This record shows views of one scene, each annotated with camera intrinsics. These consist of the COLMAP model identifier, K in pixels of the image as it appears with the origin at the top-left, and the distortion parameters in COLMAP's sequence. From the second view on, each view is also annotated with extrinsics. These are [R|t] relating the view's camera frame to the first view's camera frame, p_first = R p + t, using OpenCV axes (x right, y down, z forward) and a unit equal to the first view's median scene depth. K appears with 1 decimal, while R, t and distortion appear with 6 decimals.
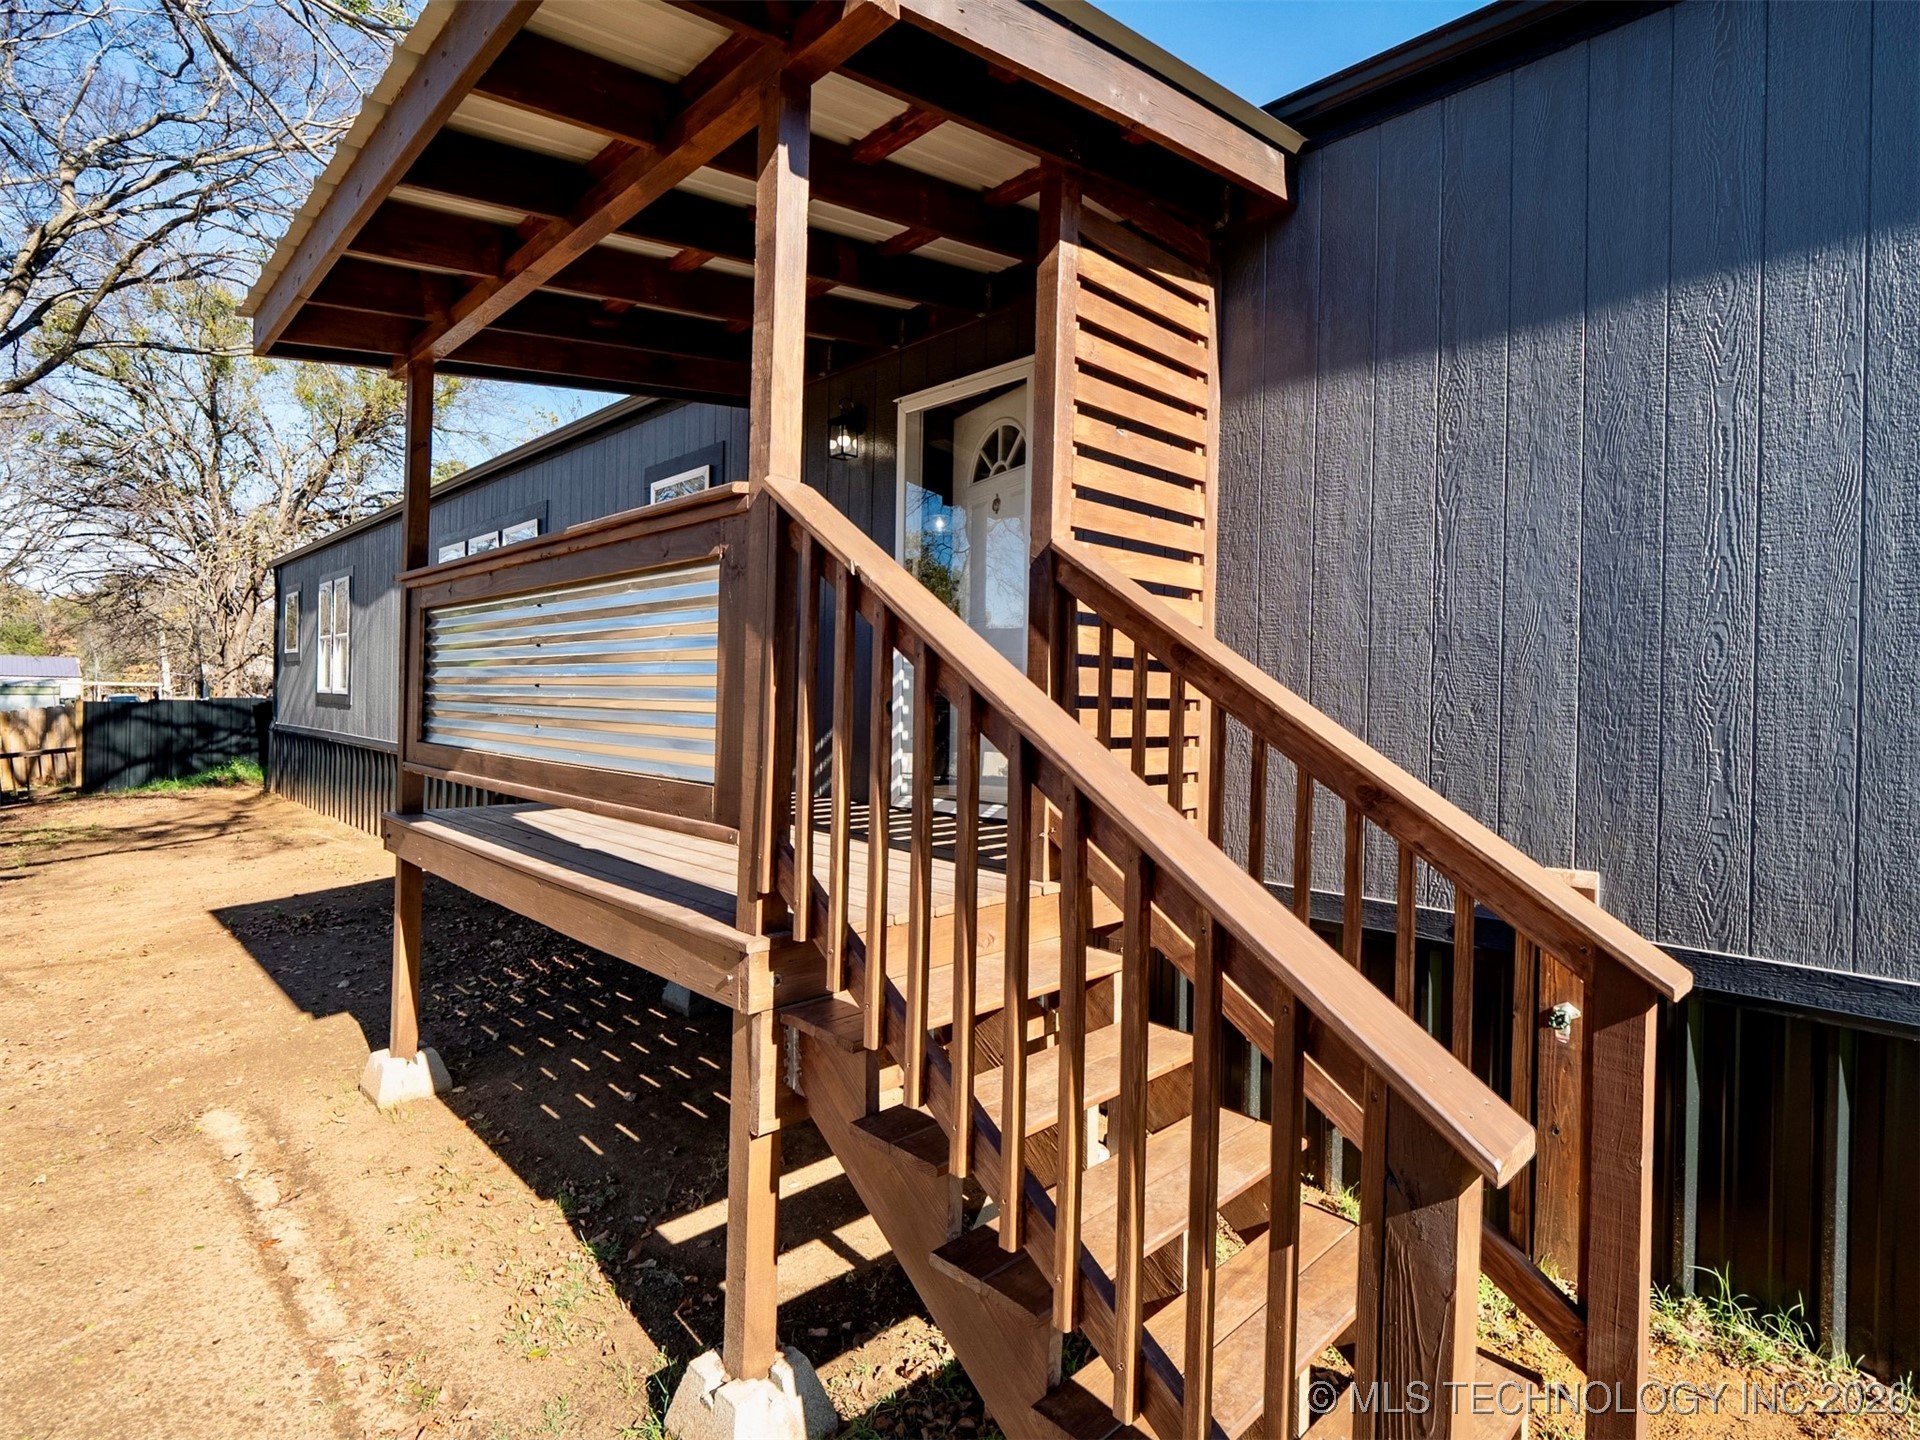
lens RADIAL K [[968.3, 0, 981.1], [0, 968.3, 705.4], [0, 0, 1]] dist [-0.010779, -0.000162]
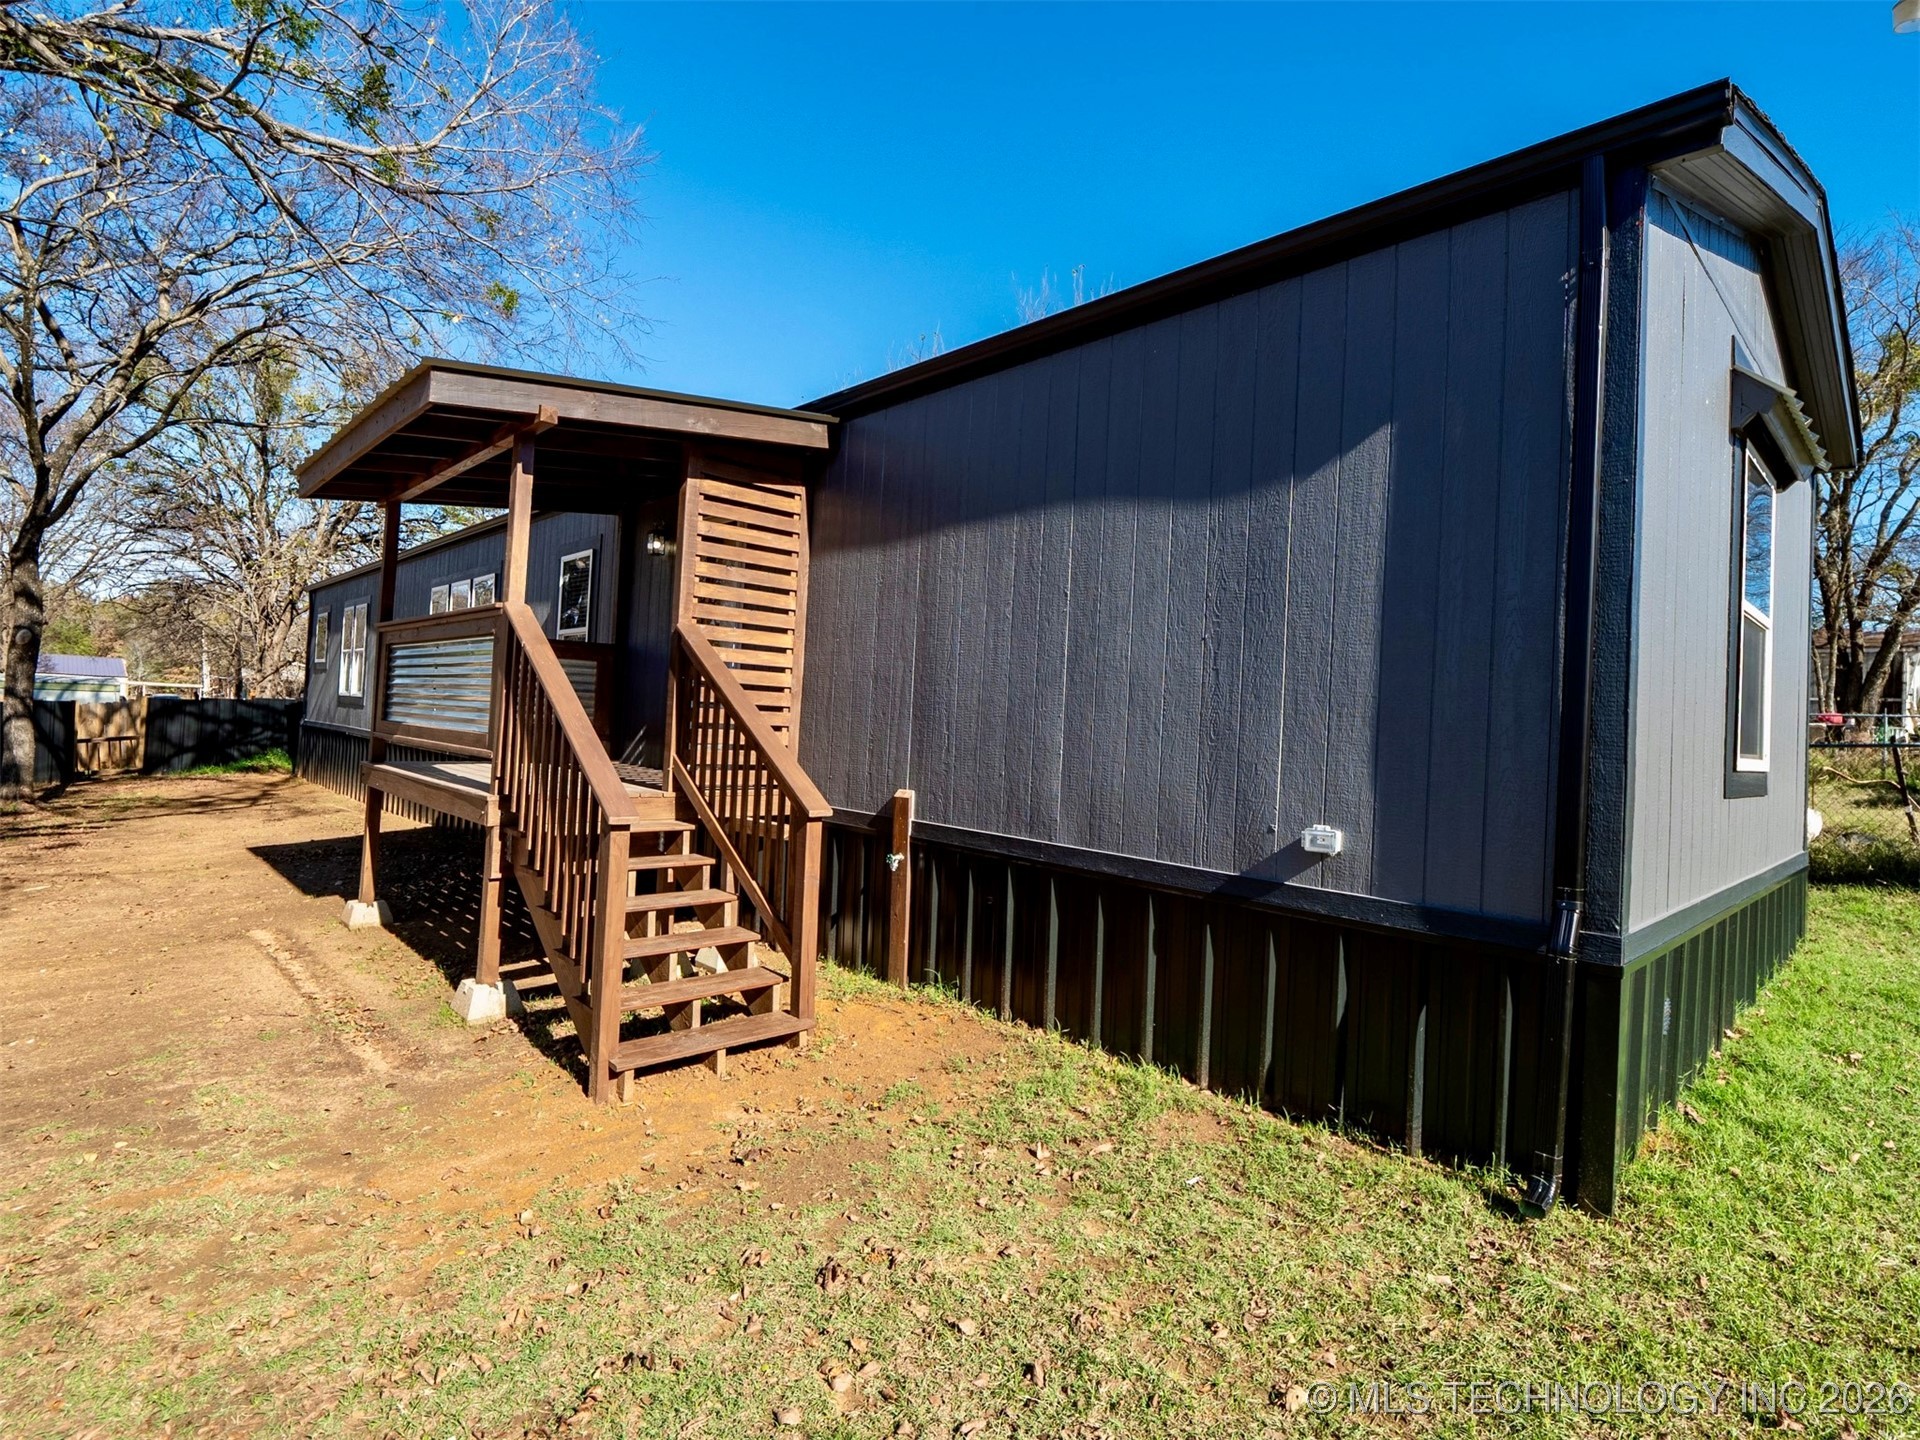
lens RADIAL K [[968.3, 0, 981.1], [0, 968.3, 705.4], [0, 0, 1]] dist [-0.010779, -0.000162]
pose [[0.999334, 0.029190, -0.021886, 0.112171], [-0.029751, 0.999226, -0.025733, 0.004918], [0.021118, 0.026367, 0.999429, -0.150589]]
